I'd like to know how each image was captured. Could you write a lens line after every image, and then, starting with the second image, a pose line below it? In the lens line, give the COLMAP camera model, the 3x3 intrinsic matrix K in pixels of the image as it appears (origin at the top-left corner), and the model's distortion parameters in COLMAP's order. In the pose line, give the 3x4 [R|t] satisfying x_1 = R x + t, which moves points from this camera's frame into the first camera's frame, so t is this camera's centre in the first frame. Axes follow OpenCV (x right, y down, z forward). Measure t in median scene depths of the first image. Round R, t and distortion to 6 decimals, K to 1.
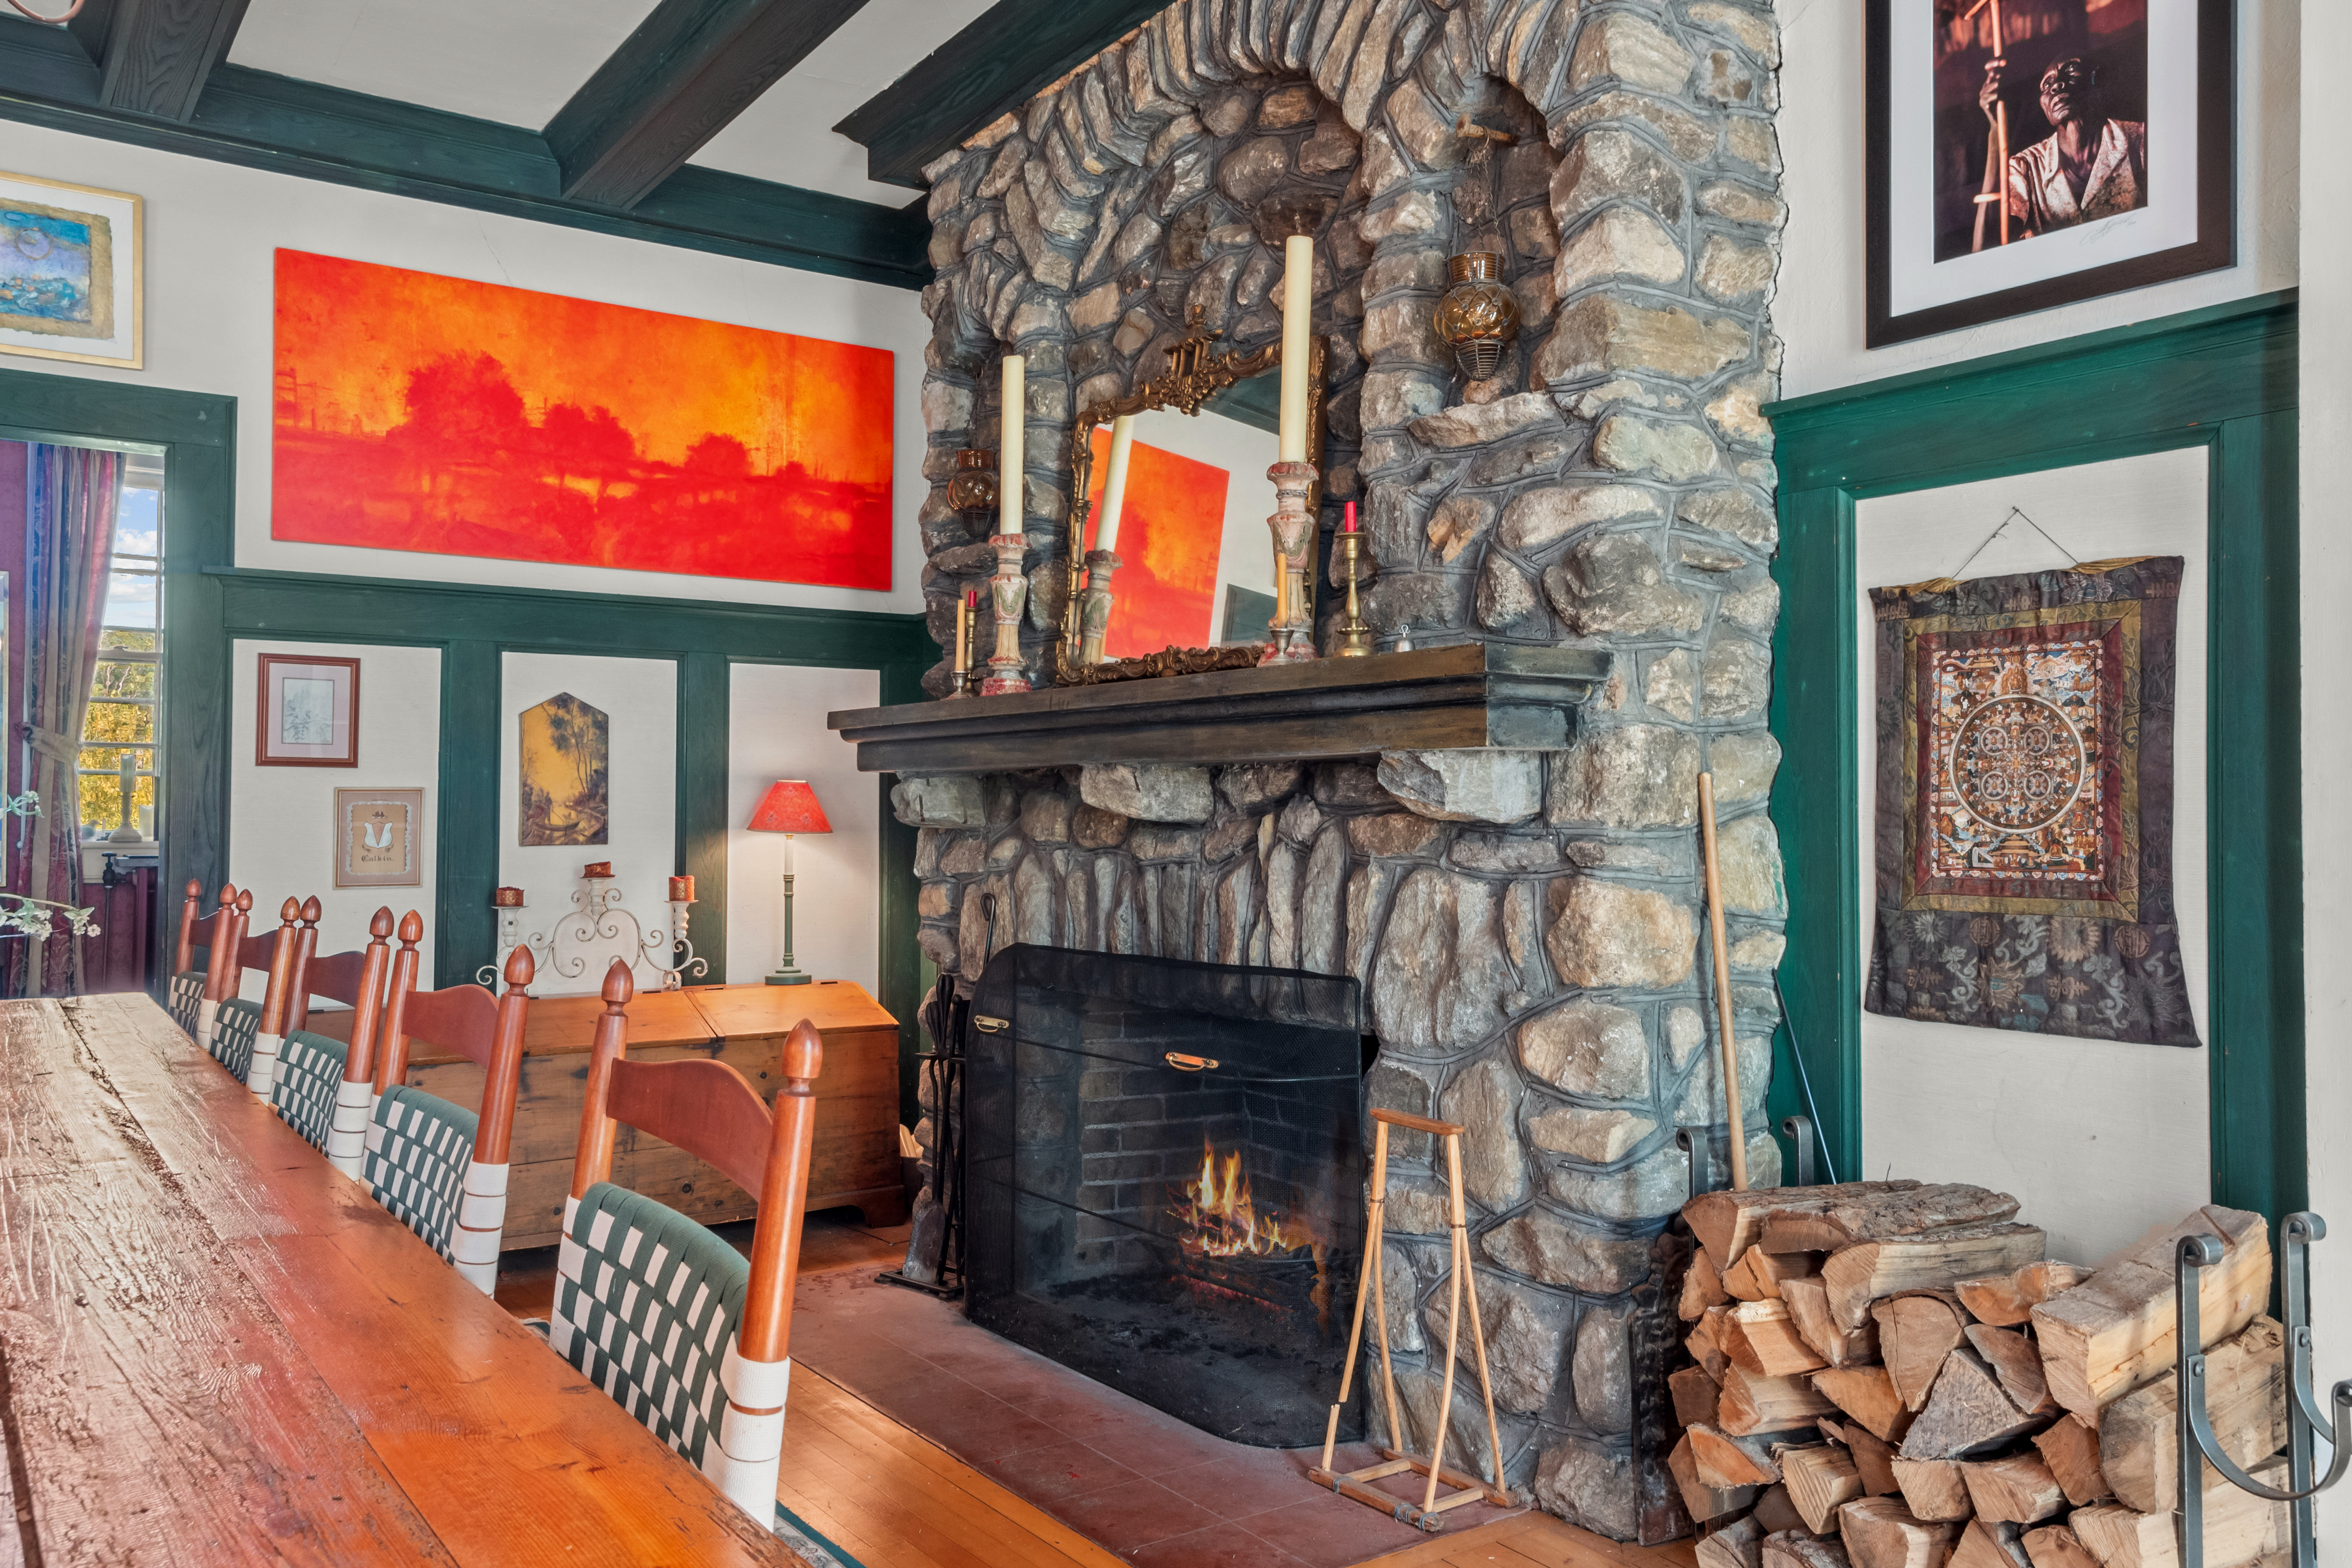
lens RADIAL K [[1808.8, 0, 1164.1], [0, 1808.8, 768.2], [0, 0, 1]] dist [0.037569, 0.005202]
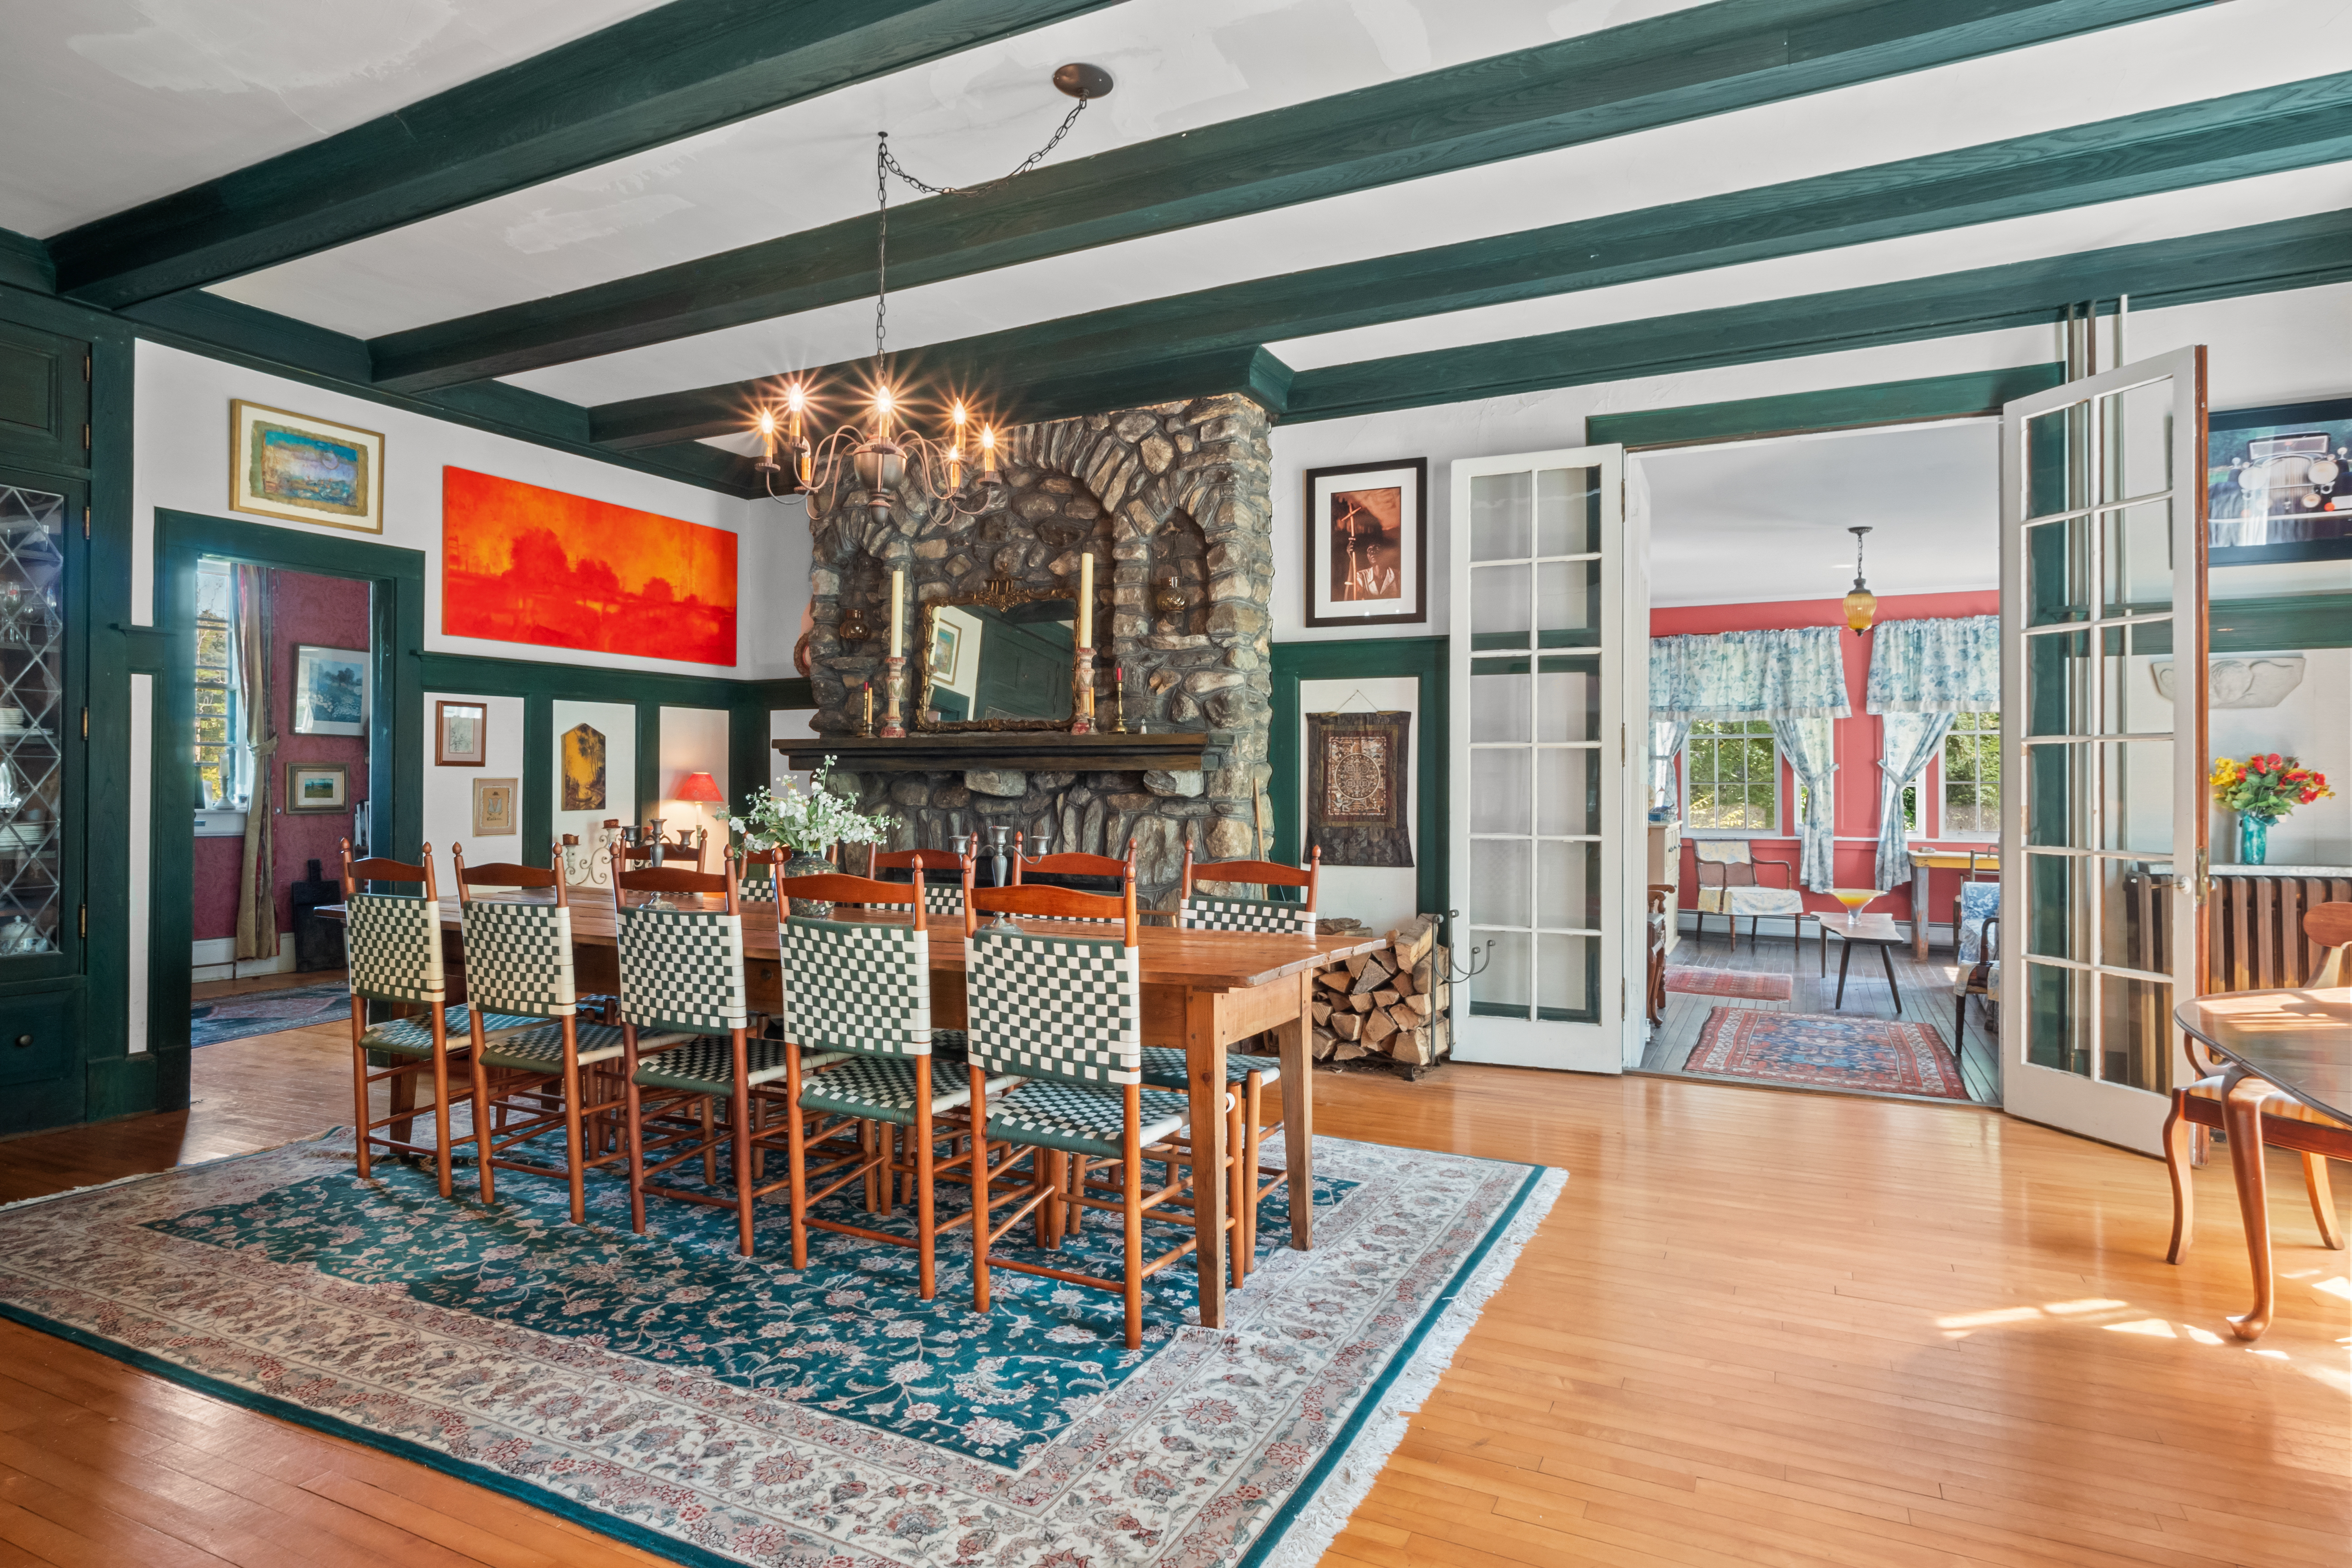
lens RADIAL K [[1281.8, 0, 1161.4], [0, 1281.8, 772.0], [0, 0, 1]] dist [0.018783, -0.000118]
pose [[0.874634, 0.002840, 0.484776, -0.687543], [-0.012295, 0.999791, 0.016325, -0.033334], [-0.484629, -0.020238, 0.874486, -0.559043]]
